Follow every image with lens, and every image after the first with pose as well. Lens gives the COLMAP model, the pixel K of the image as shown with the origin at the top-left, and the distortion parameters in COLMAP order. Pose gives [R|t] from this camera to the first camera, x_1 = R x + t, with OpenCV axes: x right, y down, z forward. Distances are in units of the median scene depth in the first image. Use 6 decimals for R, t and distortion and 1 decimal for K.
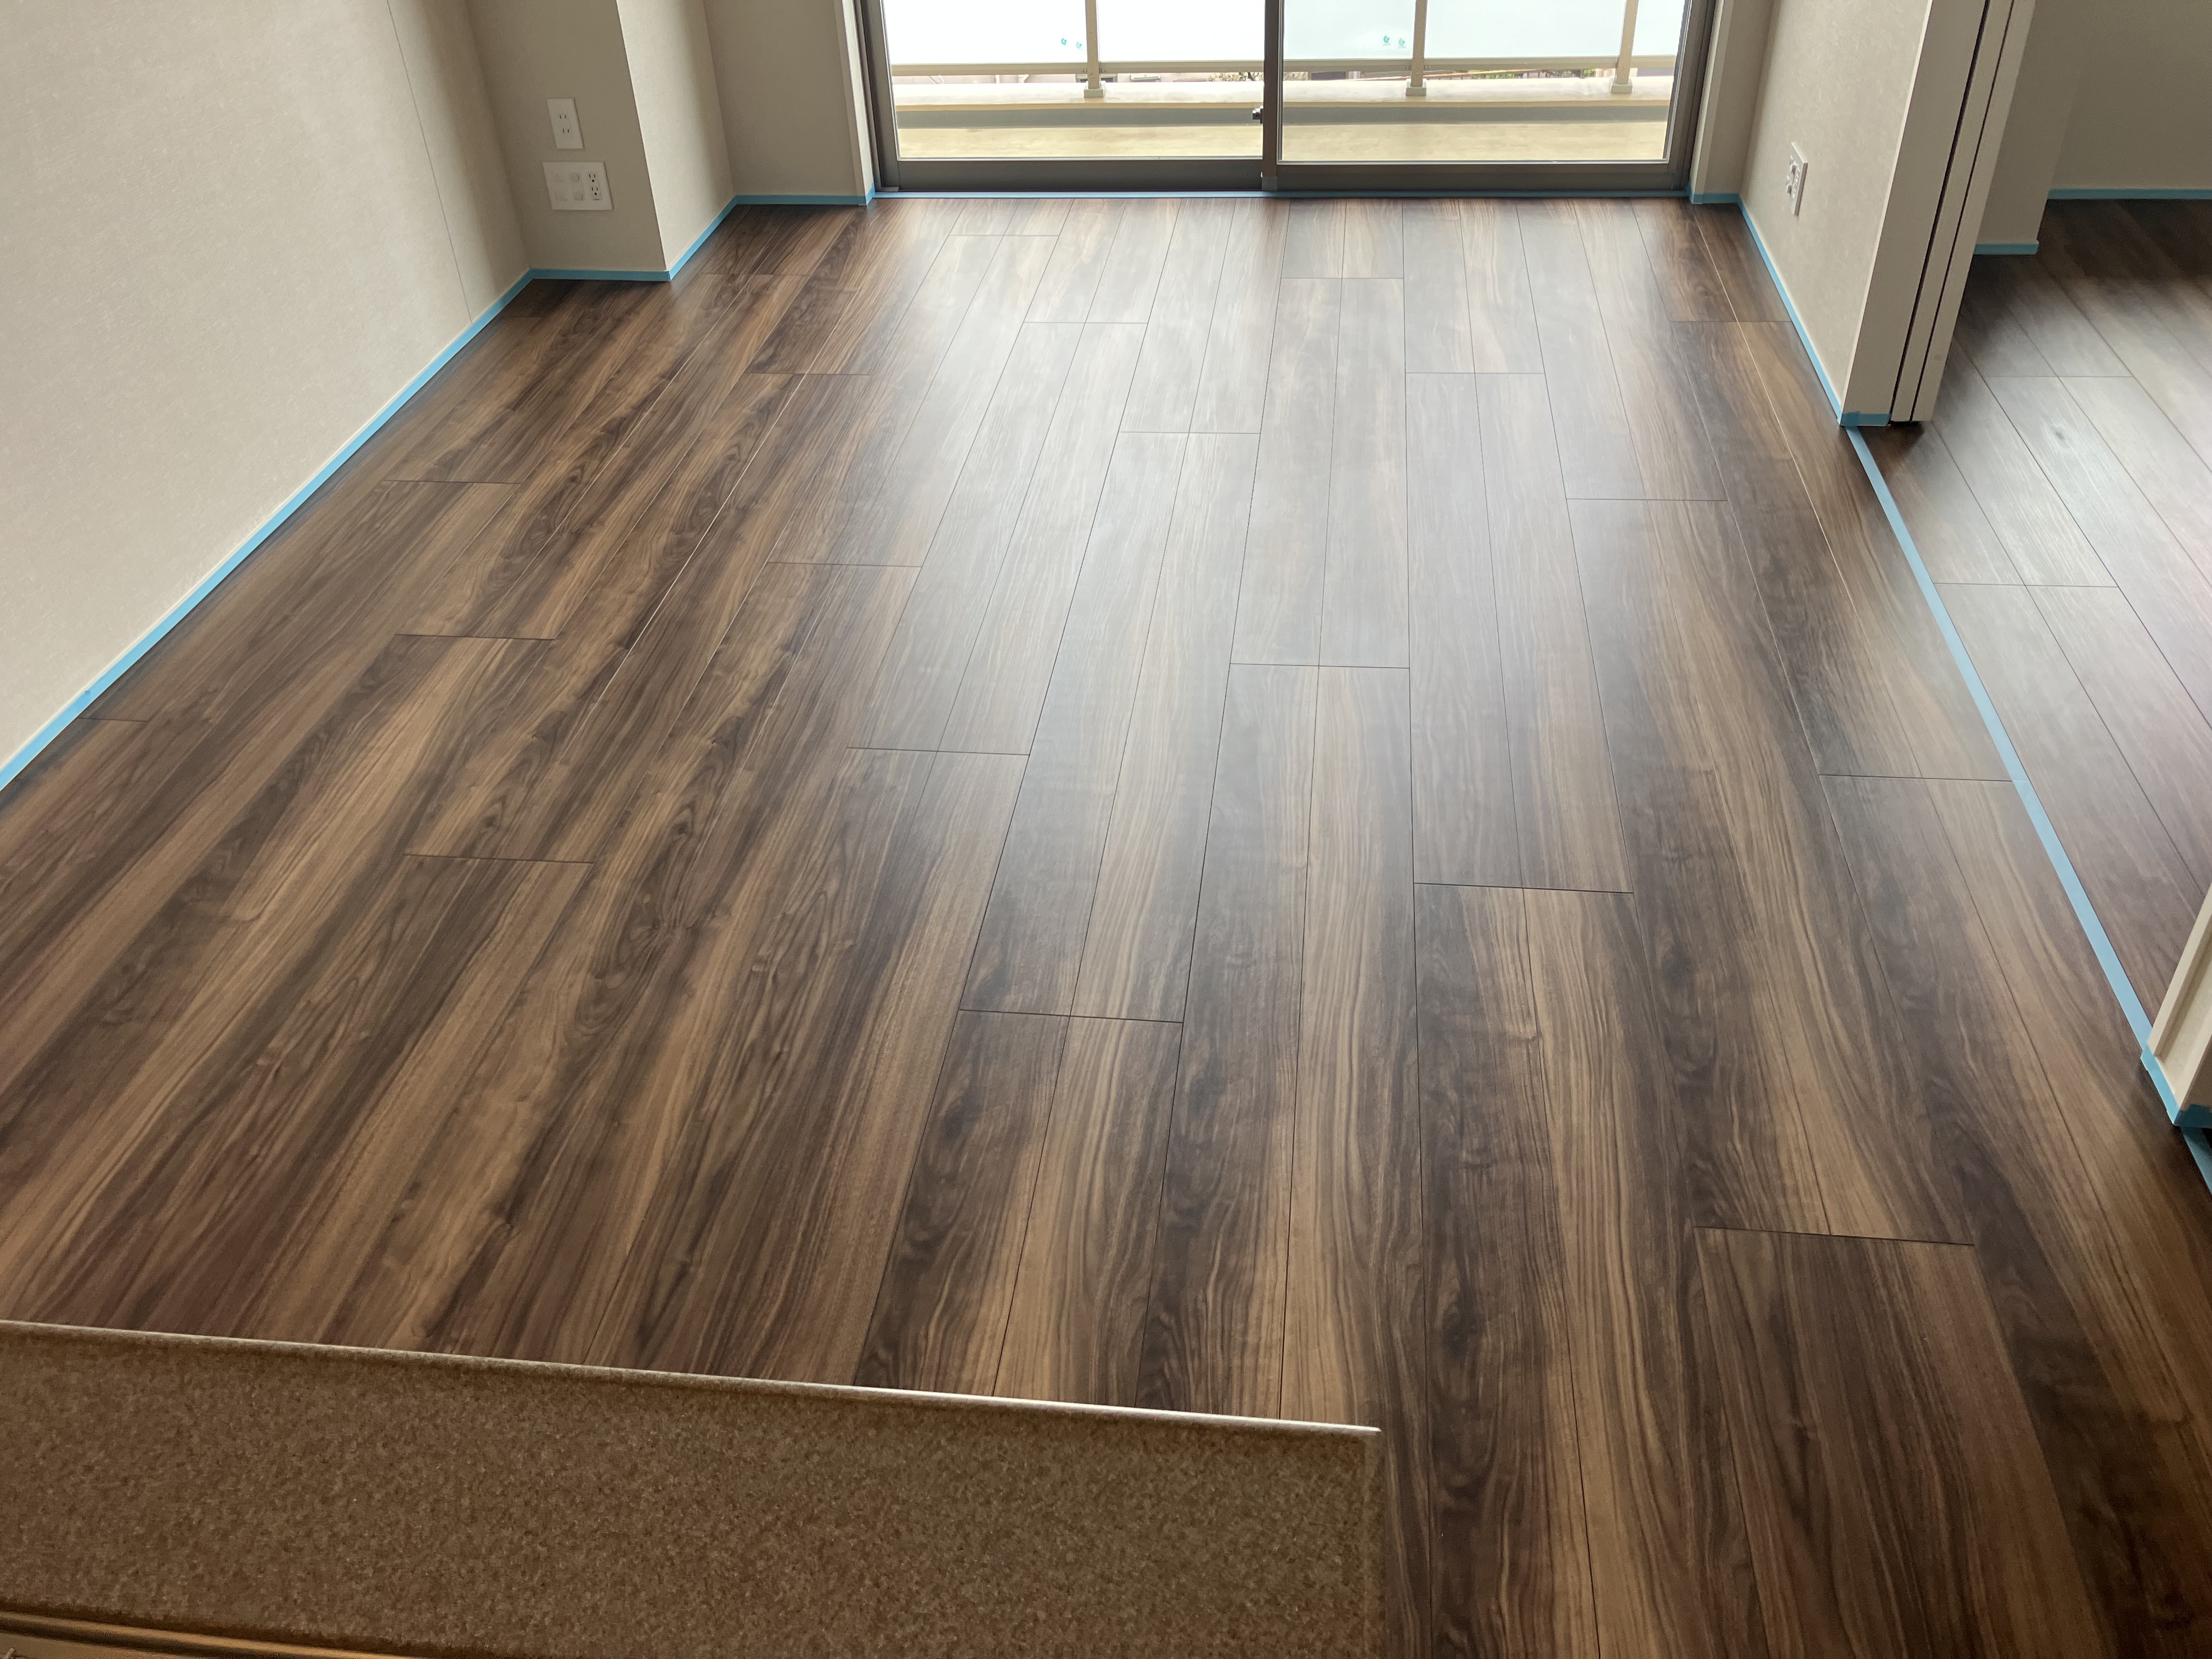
lens RADIAL K [[1812.9, 0, 1081.9], [0, 1812.9, 817.5], [0, 0, 1]] dist [0.020208, -0.010224]
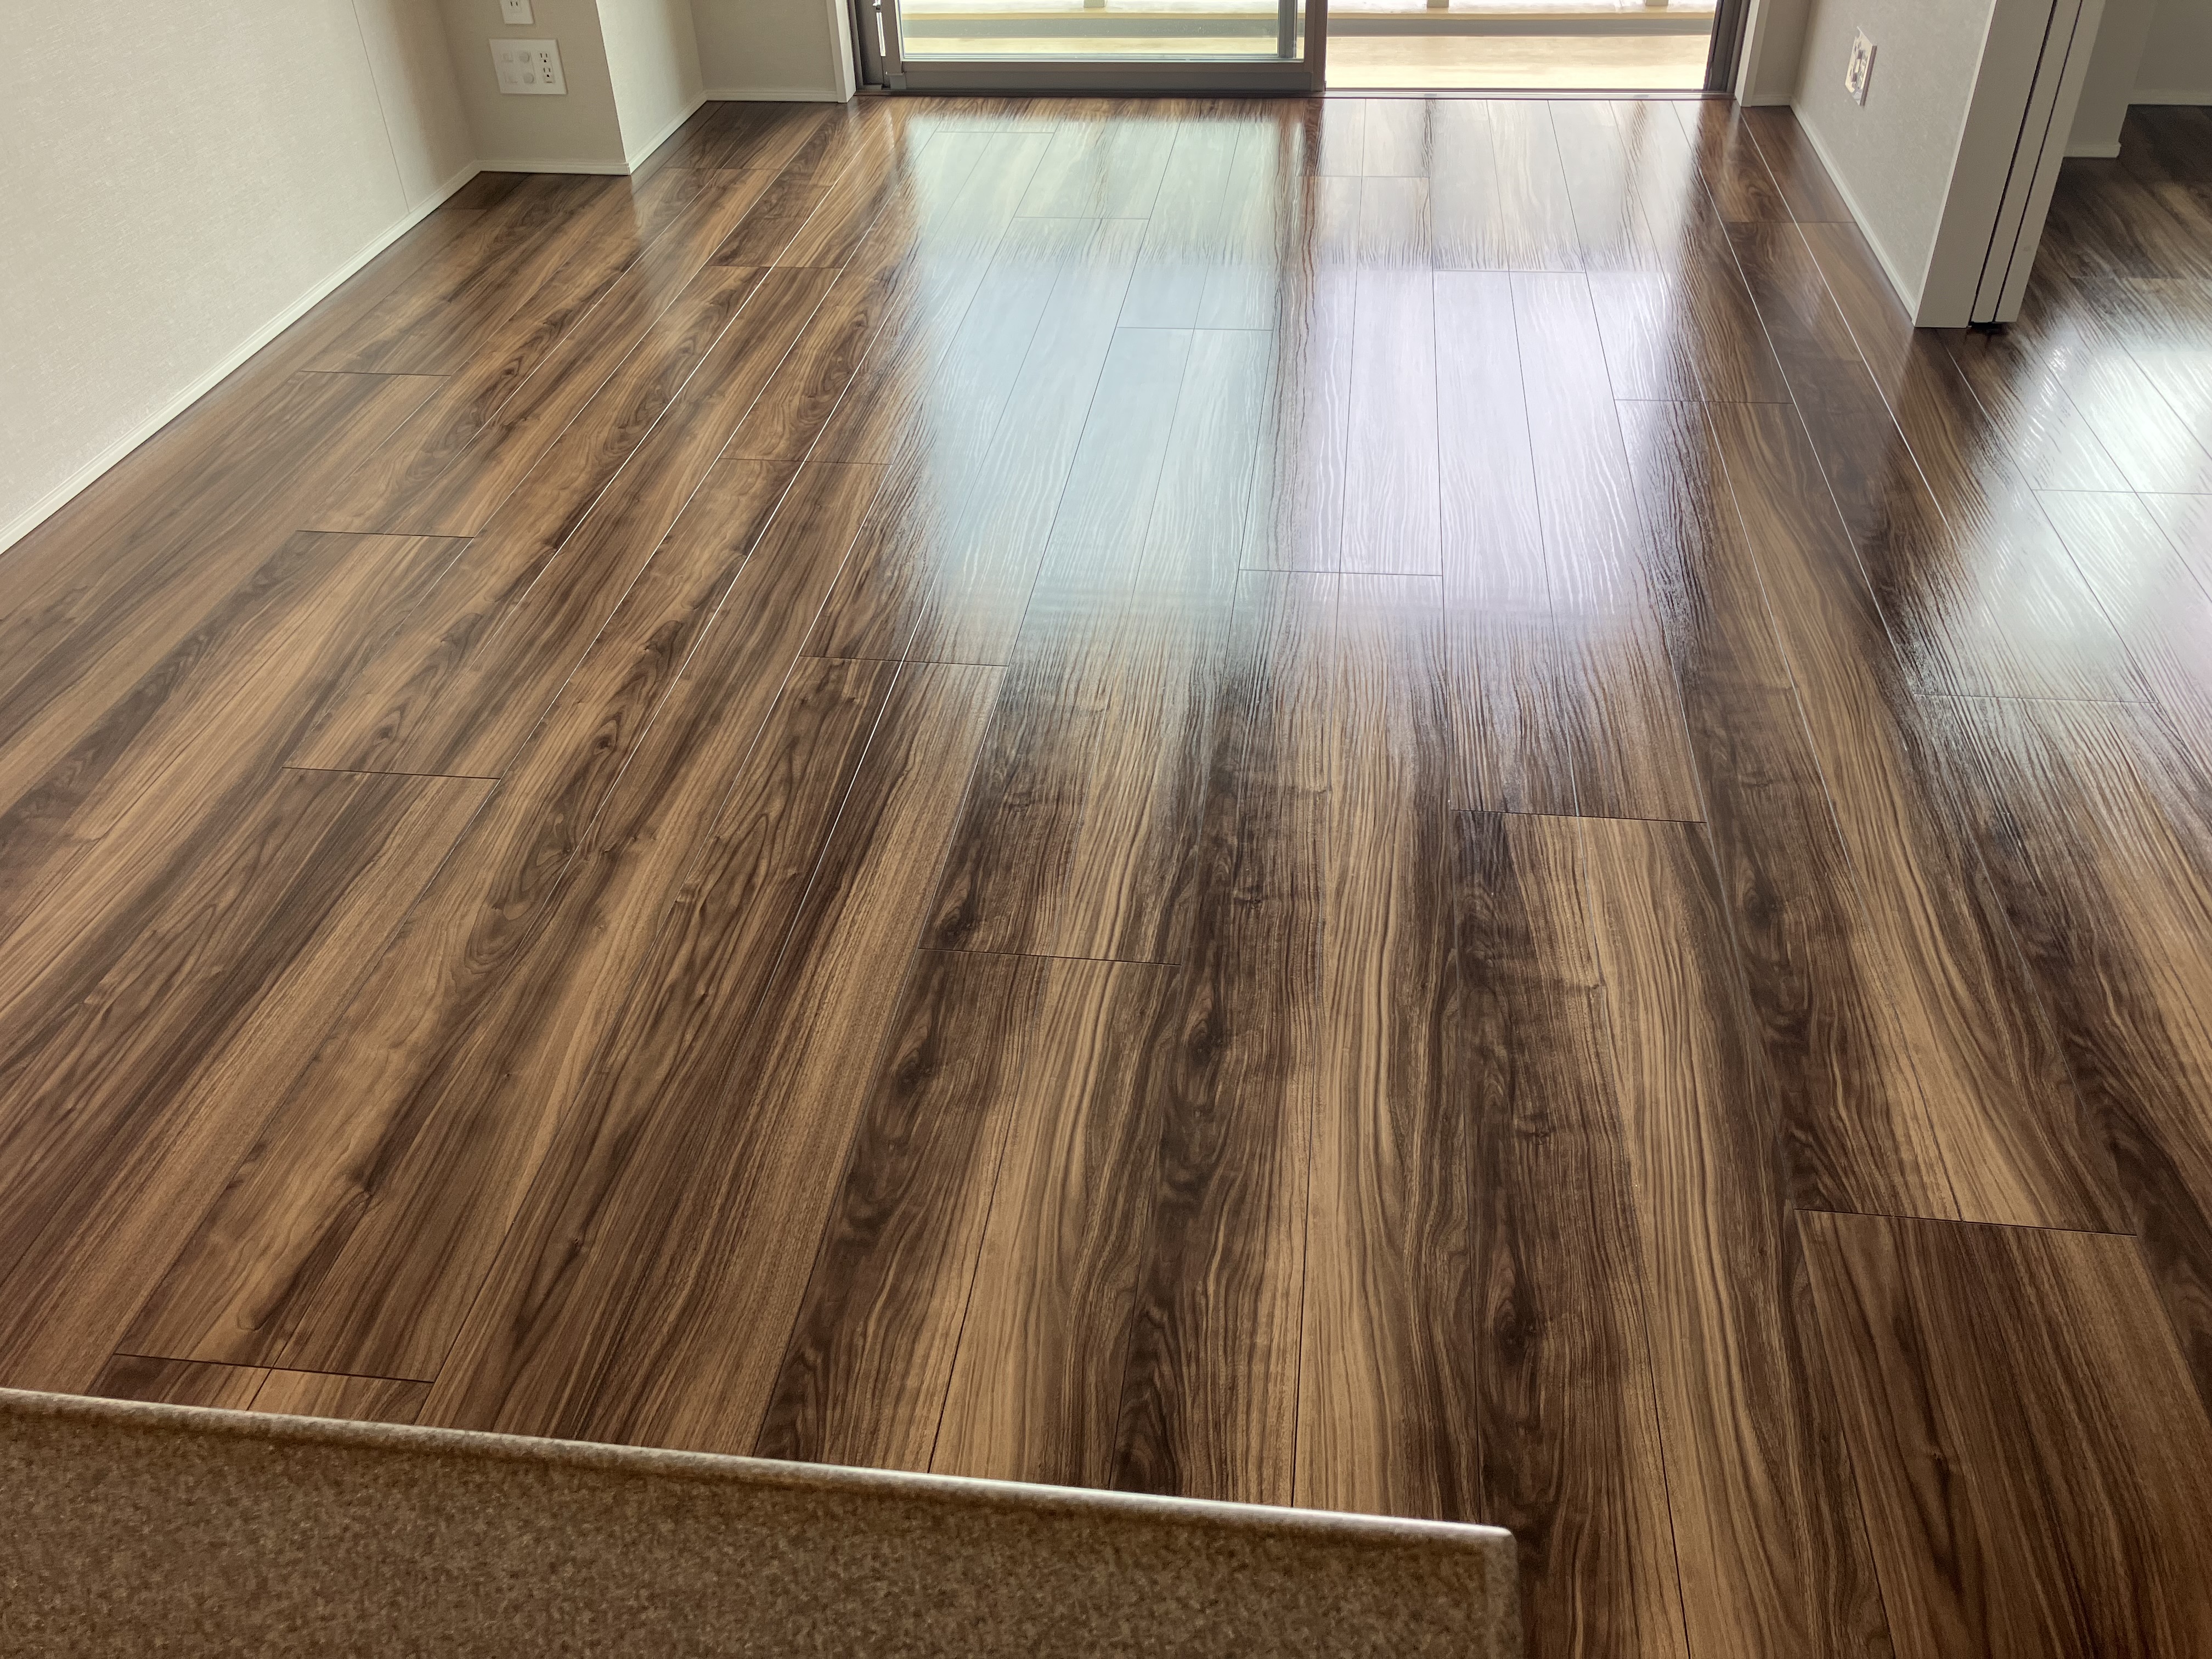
lens RADIAL K [[1812.9, 0, 1092.5], [0, 1812.9, 823.2], [0, 0, 1]] dist [0.020208, -0.010224]
pose [[0.999913, 0.010869, 0.007407, 0.007935], [-0.010962, 0.999861, 0.012541, 0.039768], [-0.007270, -0.012621, 0.999894, 0.165503]]
